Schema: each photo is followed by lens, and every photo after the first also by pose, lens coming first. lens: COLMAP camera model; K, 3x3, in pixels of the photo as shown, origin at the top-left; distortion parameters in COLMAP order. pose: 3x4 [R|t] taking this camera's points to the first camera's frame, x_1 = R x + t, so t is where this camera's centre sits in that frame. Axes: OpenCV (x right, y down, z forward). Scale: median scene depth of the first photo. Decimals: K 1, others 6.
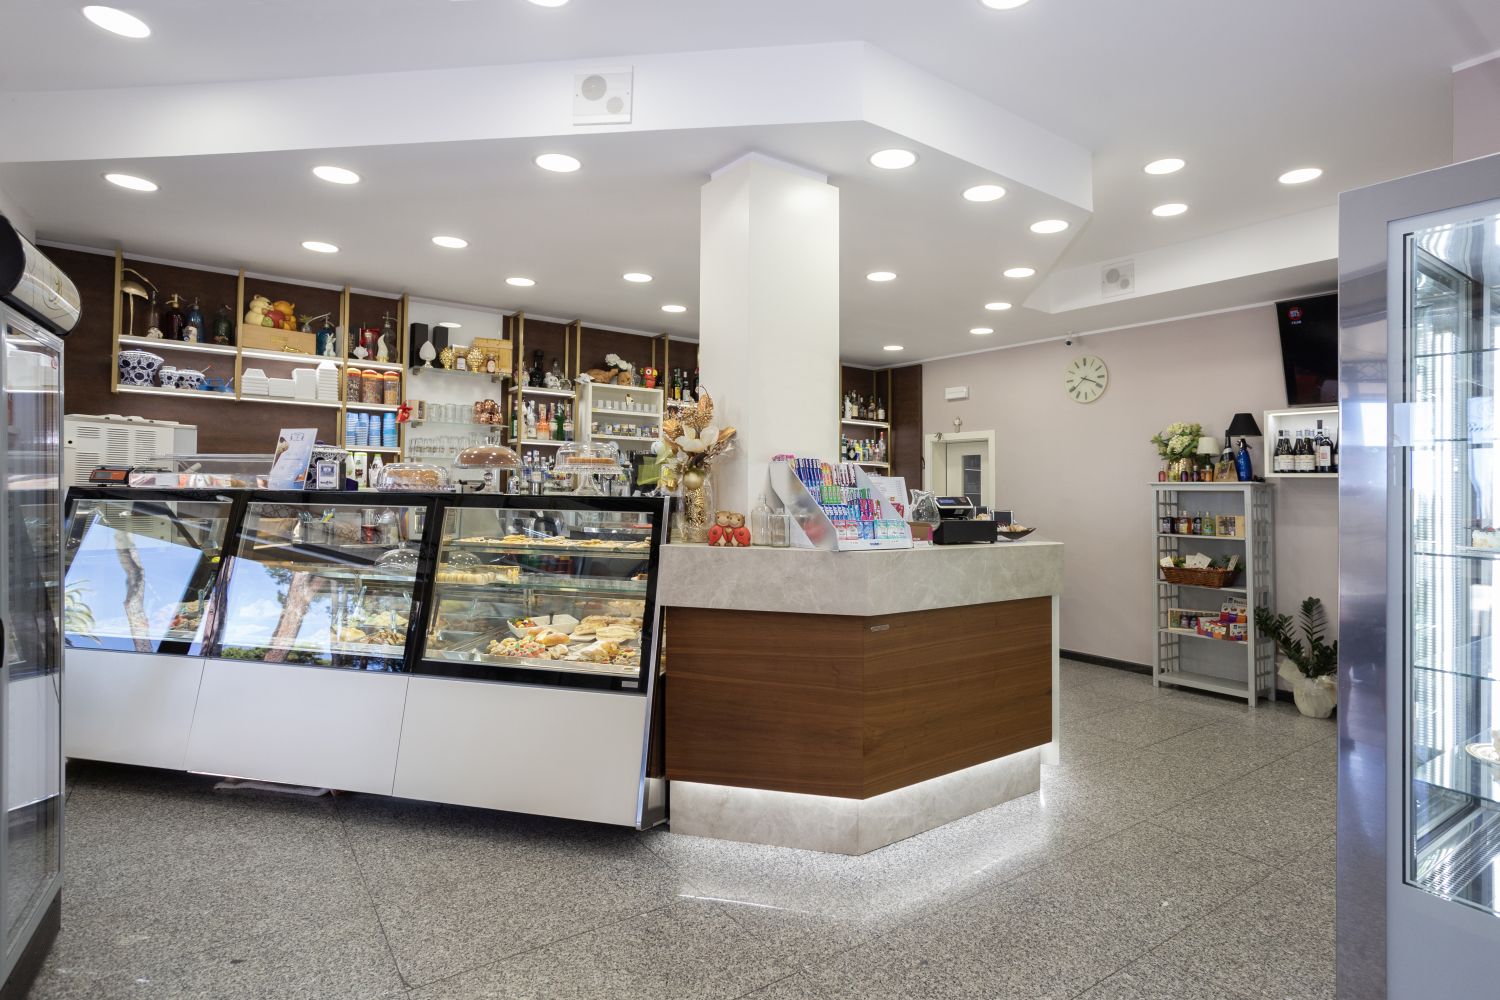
lens RADIAL K [[762.9, 0, 780.4], [0, 762.9, 491.0], [0, 0, 1]] dist [-0.044999, 0.000171]
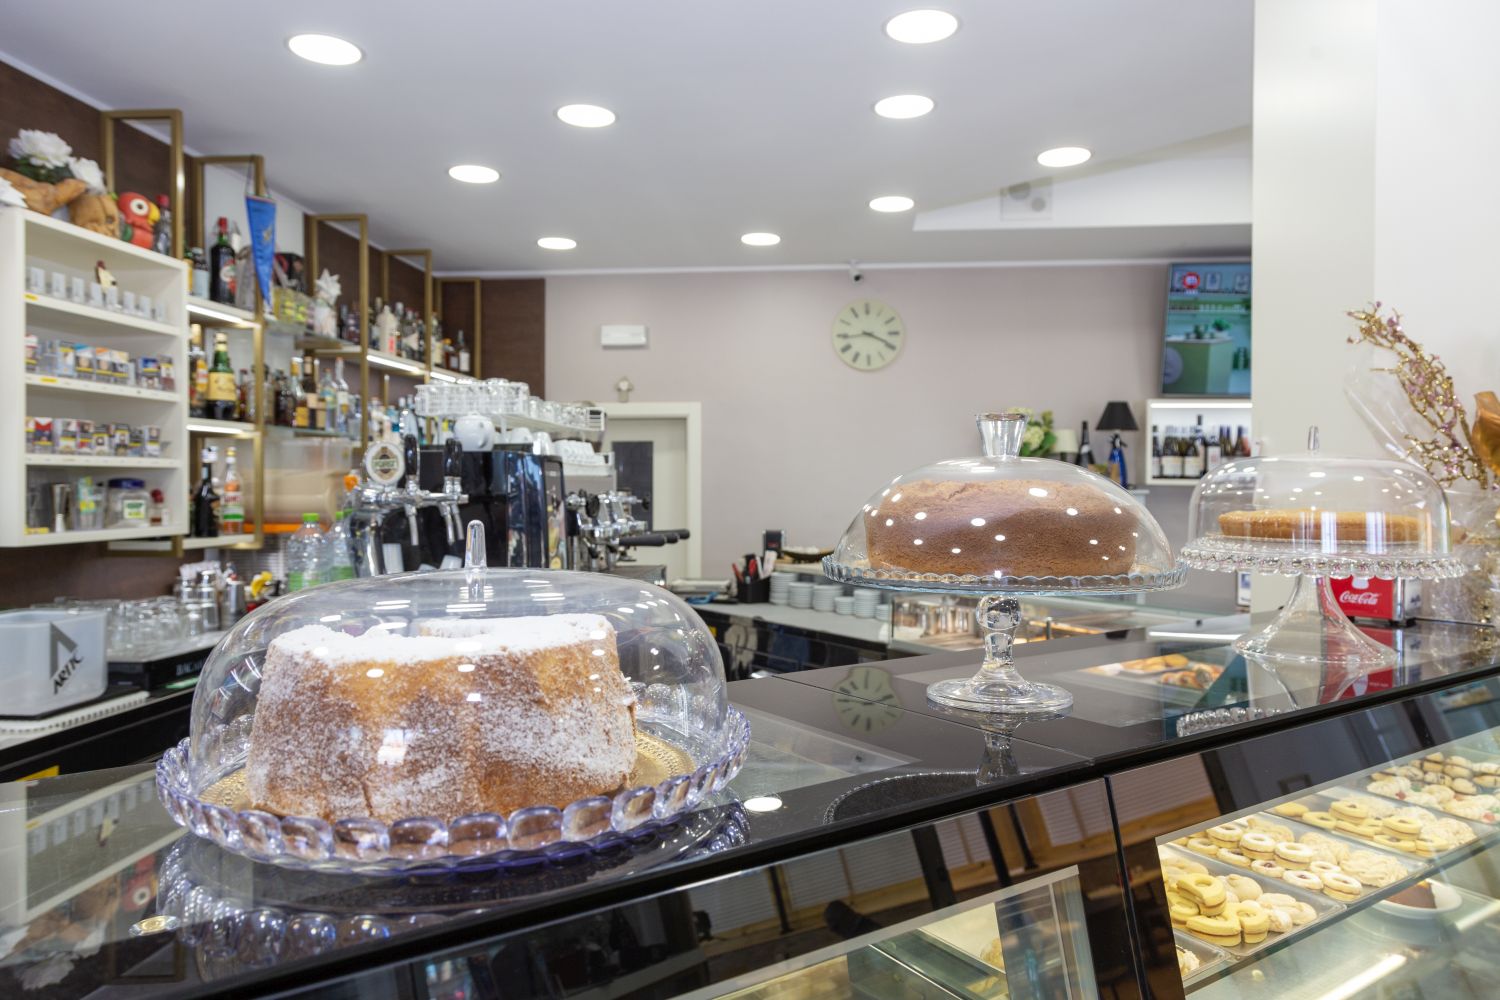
lens RADIAL K [[1003.9, 0, 750.0], [0, 1003.9, 500.0], [0, 0, 1]] dist [-0.007974, -0.000033]
pose [[0.681443, -0.029344, 0.731283, -0.358681], [0.006944, 0.999410, 0.033632, -0.035073], [-0.731839, -0.017841, 0.681245, 0.510898]]
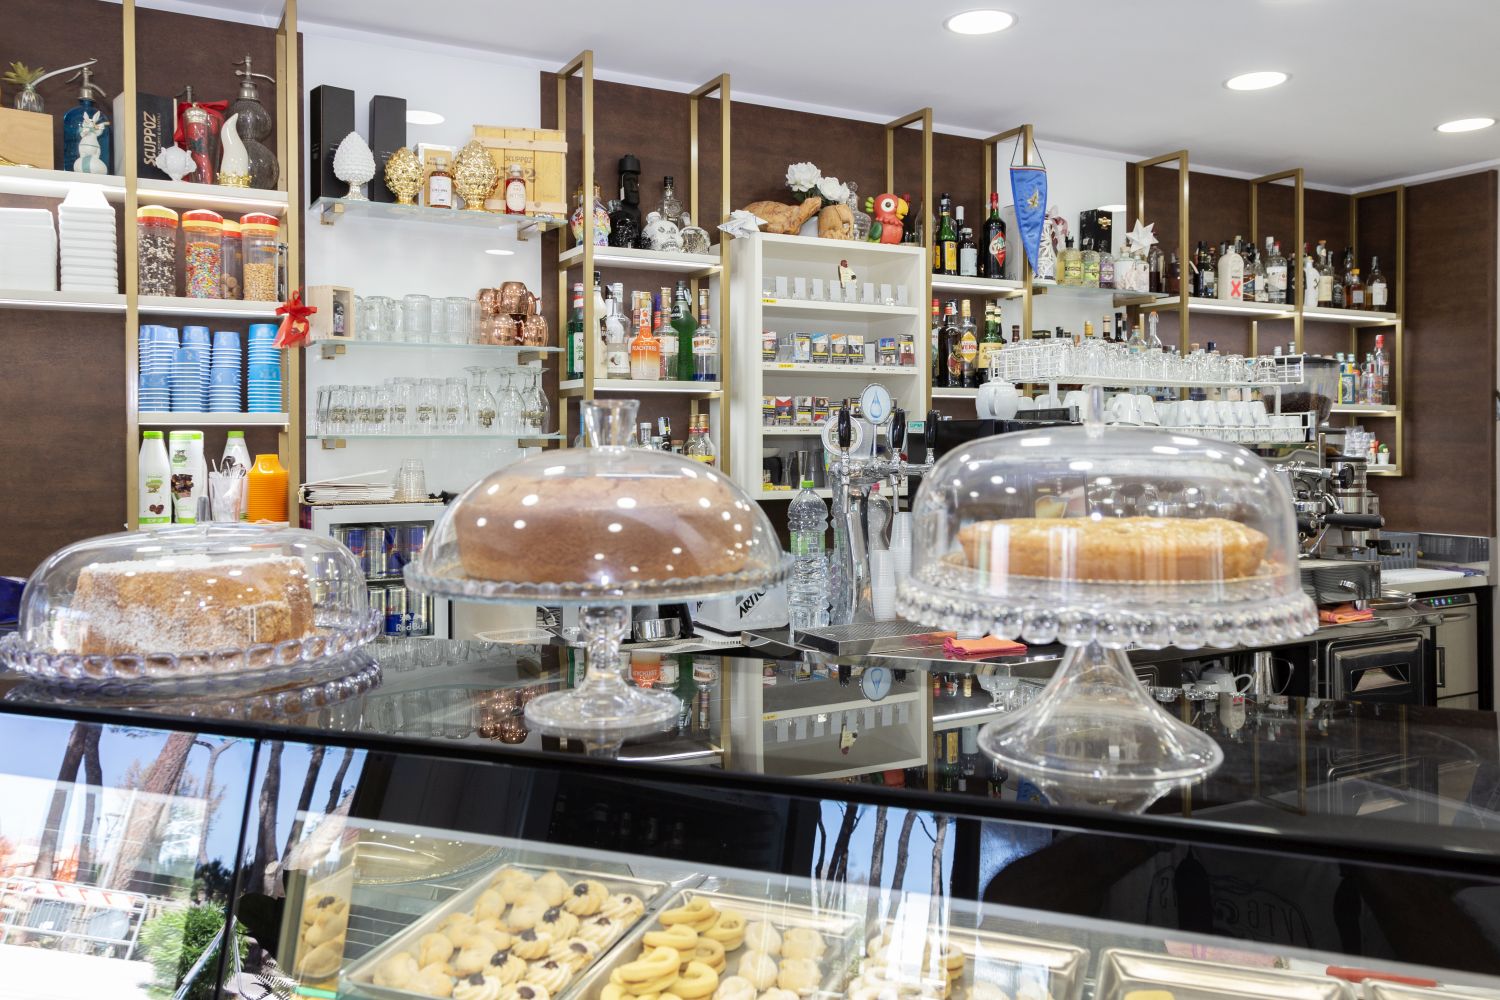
lens RADIAL K [[1136.3, 0, 749.8], [0, 1136.3, 442.4], [0, 0, 1]] dist [-0.001710, 0.002241]
pose [[0.985754, -0.018583, -0.167164, -0.161202], [0.019590, 0.999798, 0.004382, -0.036706], [0.167049, -0.007594, 0.985919, 0.424922]]
